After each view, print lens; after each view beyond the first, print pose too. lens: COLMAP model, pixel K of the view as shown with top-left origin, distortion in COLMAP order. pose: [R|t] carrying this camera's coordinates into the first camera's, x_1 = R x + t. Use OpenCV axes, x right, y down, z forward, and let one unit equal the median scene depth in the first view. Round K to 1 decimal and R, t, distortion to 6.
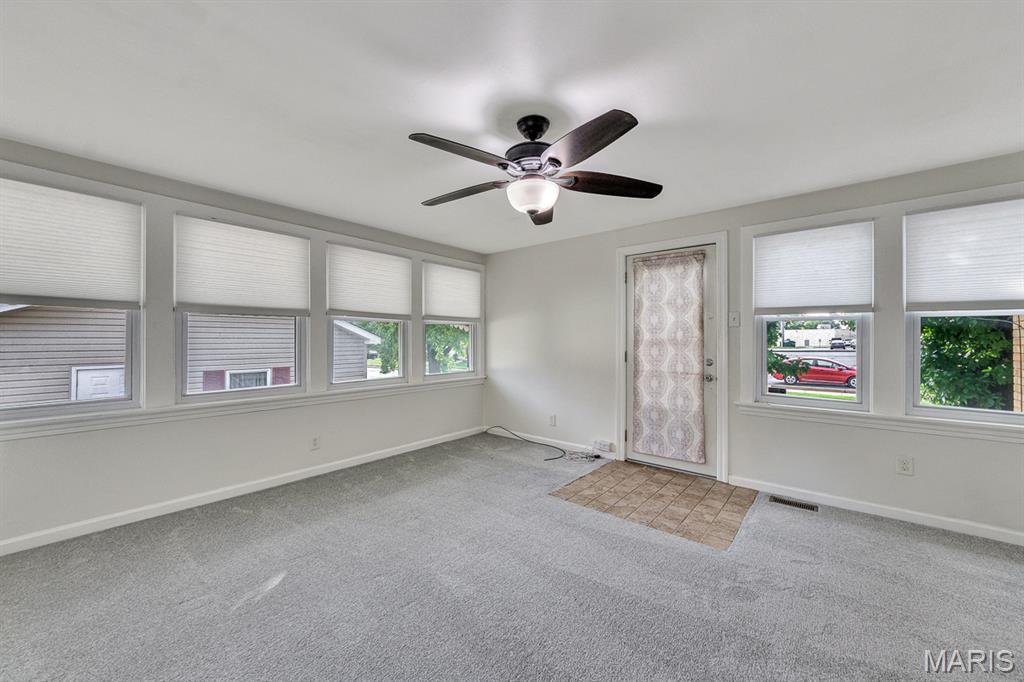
lens RADIAL K [[398.0, 0, 514.6], [0, 398.0, 333.6], [0, 0, 1]] dist [0.000179, -0.000240]
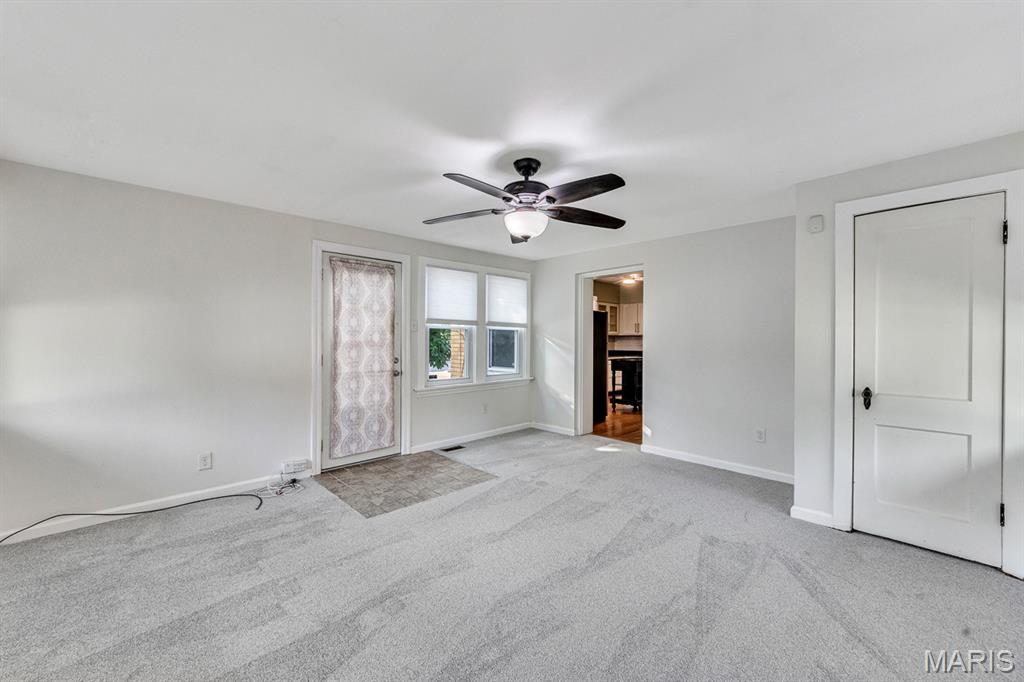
lens RADIAL K [[398.0, 0, 515.9], [0, 398.0, 342.2], [0, 0, 1]] dist [0.000179, -0.000240]
pose [[0.093648, -0.009949, 0.995556, -0.673485], [-0.015528, 0.999814, 0.011452, -0.002061], [-0.995484, -0.016531, 0.093476, 0.527055]]
